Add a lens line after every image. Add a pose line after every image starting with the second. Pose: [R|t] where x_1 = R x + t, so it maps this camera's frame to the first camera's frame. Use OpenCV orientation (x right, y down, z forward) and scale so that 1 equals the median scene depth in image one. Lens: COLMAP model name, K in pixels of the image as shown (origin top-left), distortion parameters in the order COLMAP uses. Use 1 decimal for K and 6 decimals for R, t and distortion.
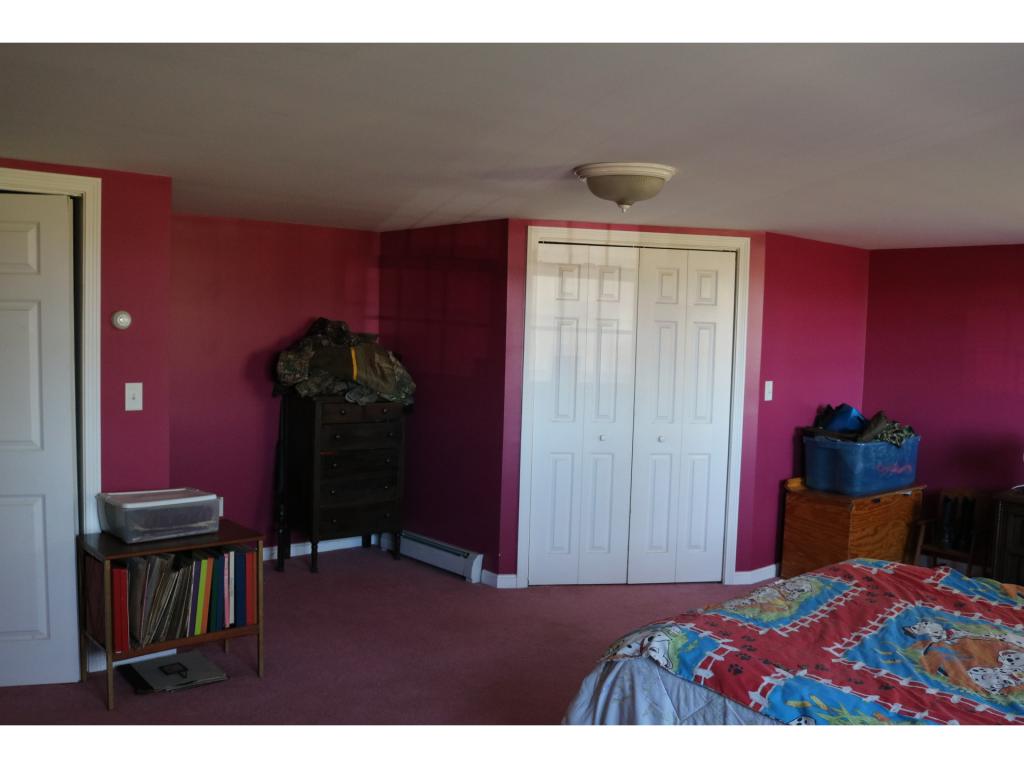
lens RADIAL K [[1014.5, 0, 512.0], [0, 1014.5, 384.0], [0, 0, 1]] dist [-0.152032, 0.009408]
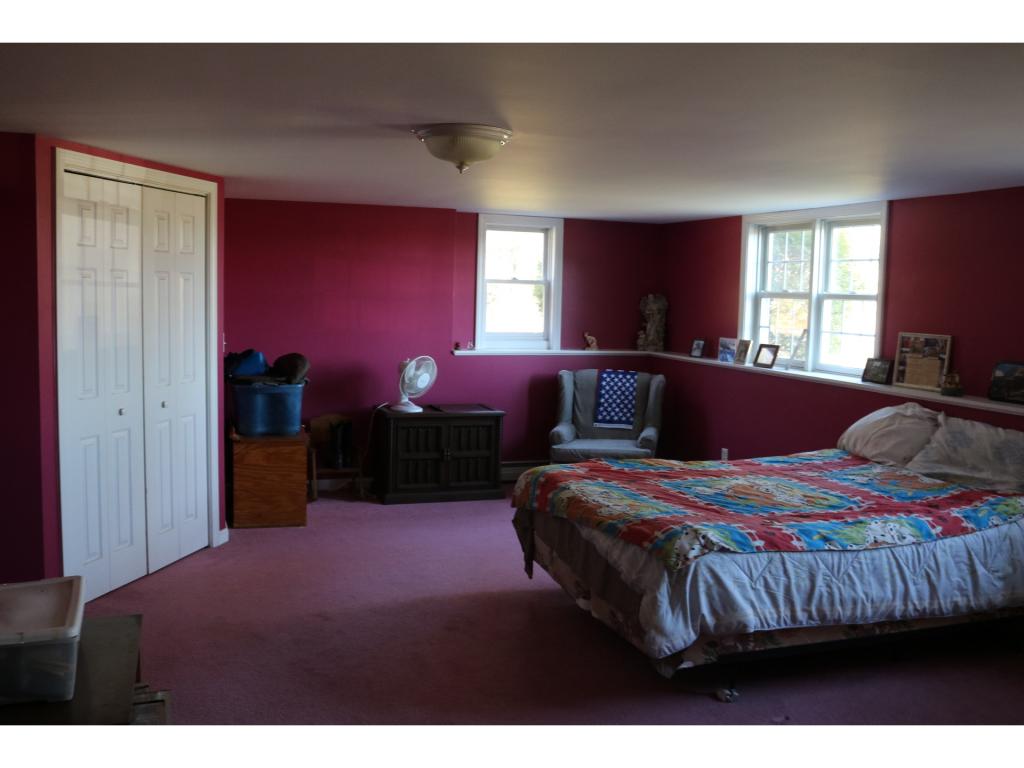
lens RADIAL K [[1014.5, 0, 512.0], [0, 1014.5, 384.0], [0, 0, 1]] dist [-0.152032, 0.009408]
pose [[0.264127, -0.104373, 0.958824, -0.613309], [0.026452, 0.994537, 0.100973, -0.044208], [-0.964125, -0.001307, 0.265445, 0.471487]]
